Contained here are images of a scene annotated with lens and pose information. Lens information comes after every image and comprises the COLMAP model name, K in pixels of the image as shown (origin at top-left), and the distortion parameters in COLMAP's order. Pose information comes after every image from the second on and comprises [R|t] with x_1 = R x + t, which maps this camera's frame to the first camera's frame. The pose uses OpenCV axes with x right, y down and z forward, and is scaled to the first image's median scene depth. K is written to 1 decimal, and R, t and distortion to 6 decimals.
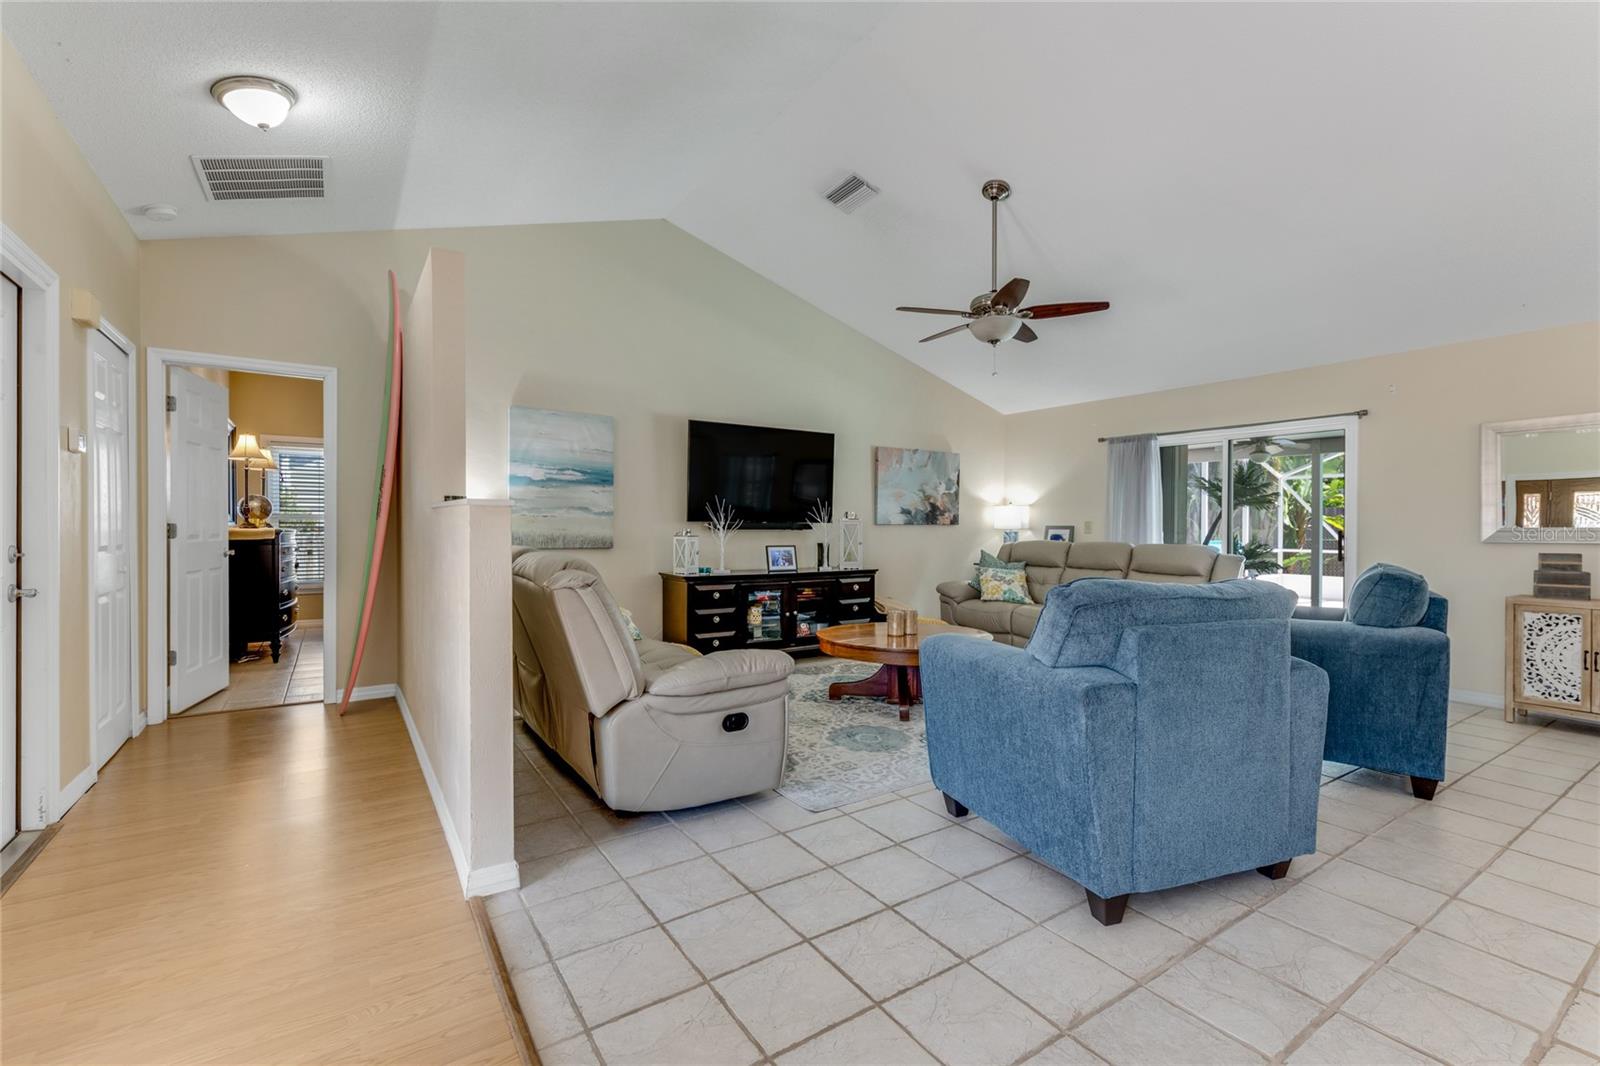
lens RADIAL K [[704.0, 0, 789.2], [0, 704.0, 526.2], [0, 0, 1]] dist [-0.000194, 0.000221]
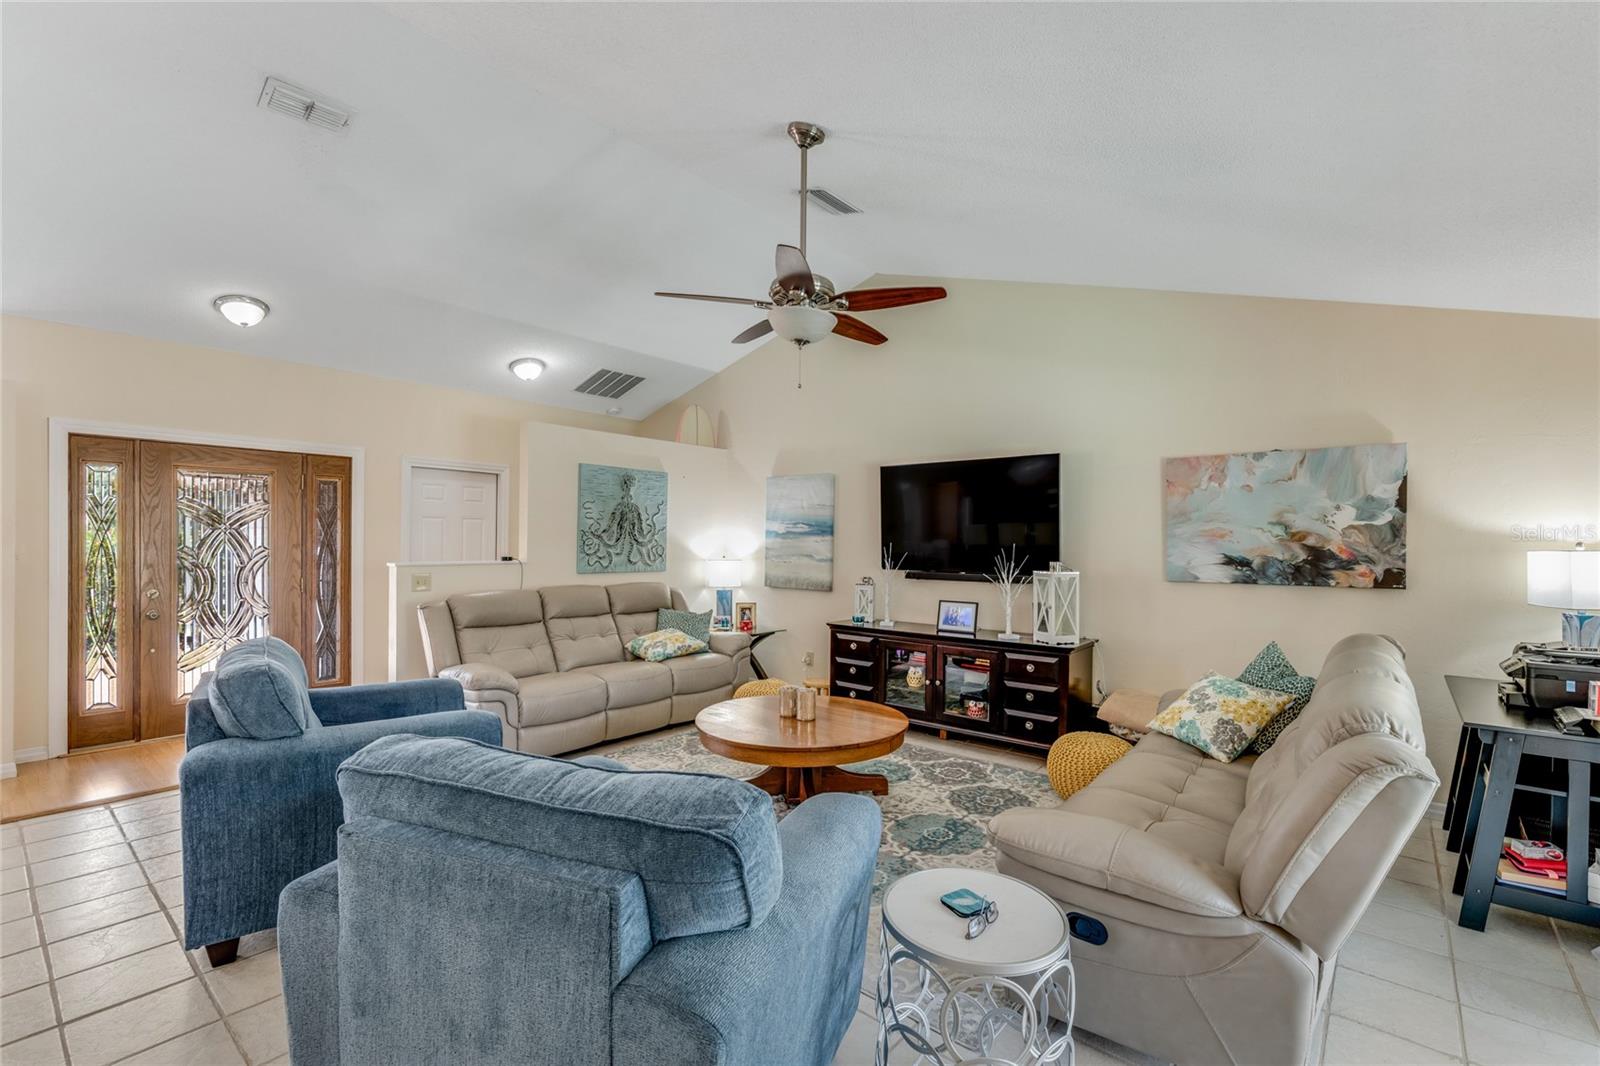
lens RADIAL K [[692.2, 0, 807.1], [0, 692.2, 543.4], [0, 0, 1]] dist [-0.001158, -0.000085]
pose [[0.299861, -0.003613, -0.953976, 0.801862], [-0.008652, 0.999941, -0.006507, -0.038251], [0.953944, 0.010205, 0.299812, 0.649116]]
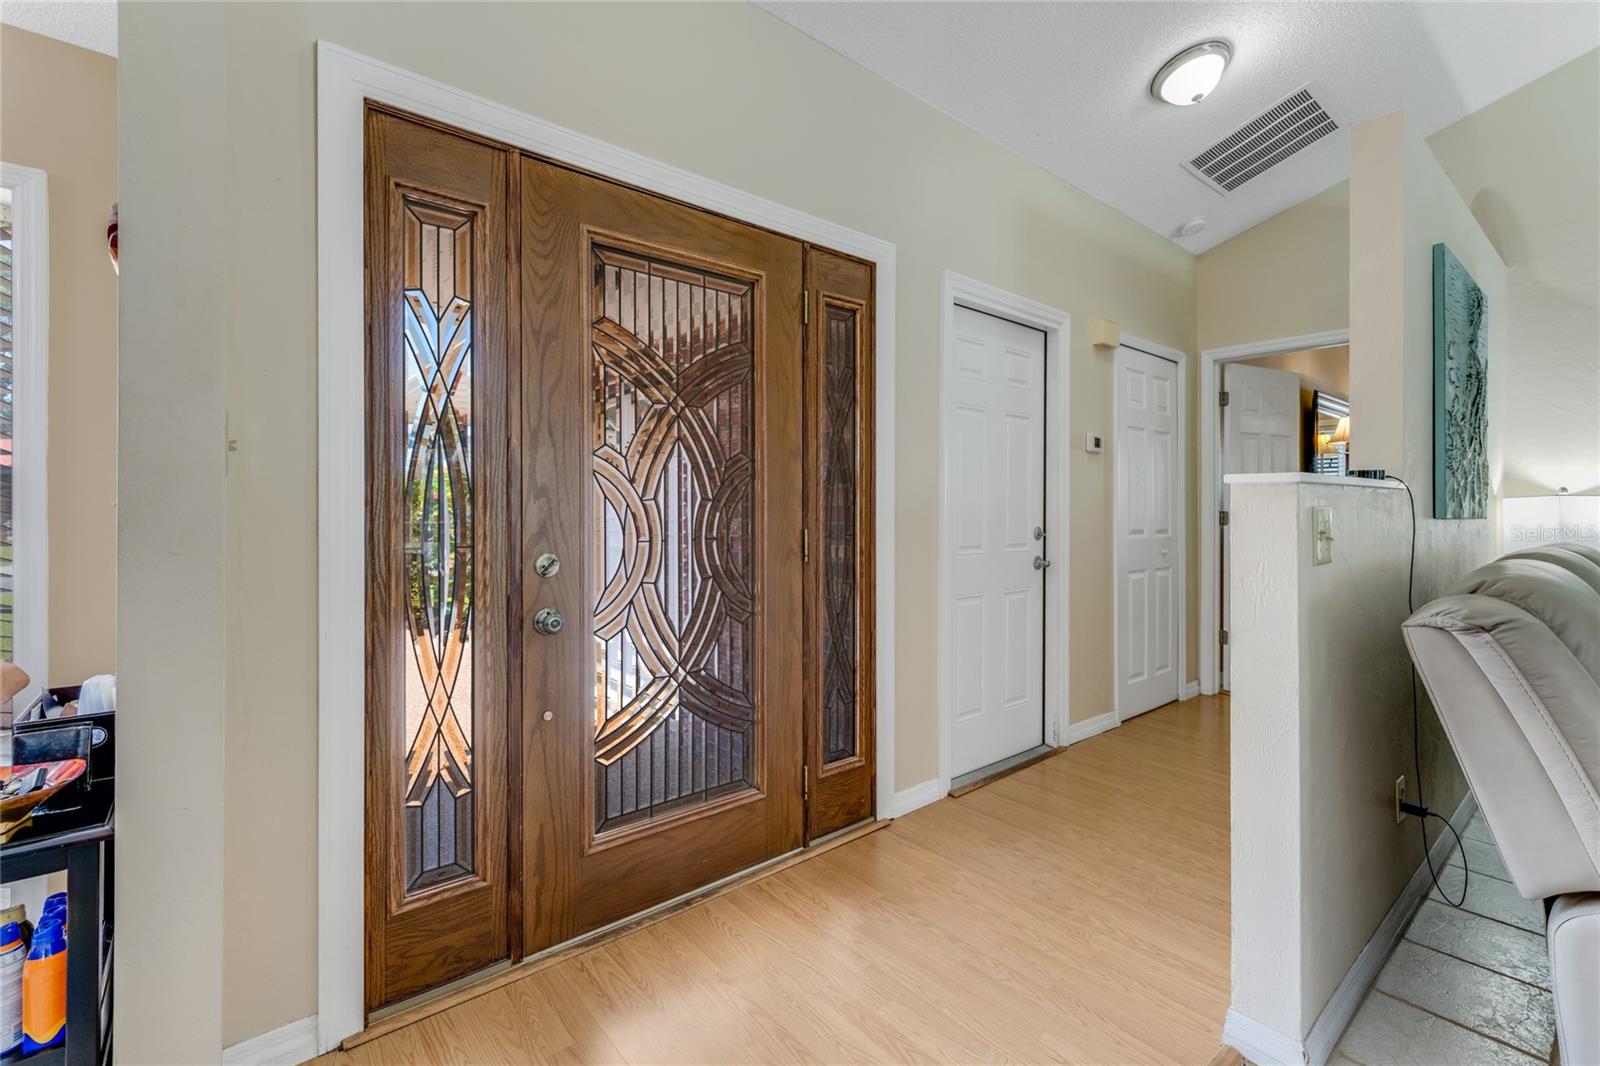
lens RADIAL K [[674.6, 0, 764.7], [0, 674.6, 507.3], [0, 0, 1]] dist [-0.000228, -0.004144]
pose [[0.094959, -0.005441, -0.995466, 0.062424], [-0.005831, 0.999965, -0.006022, 0.000706], [0.995464, 0.006376, 0.094924, 0.184110]]
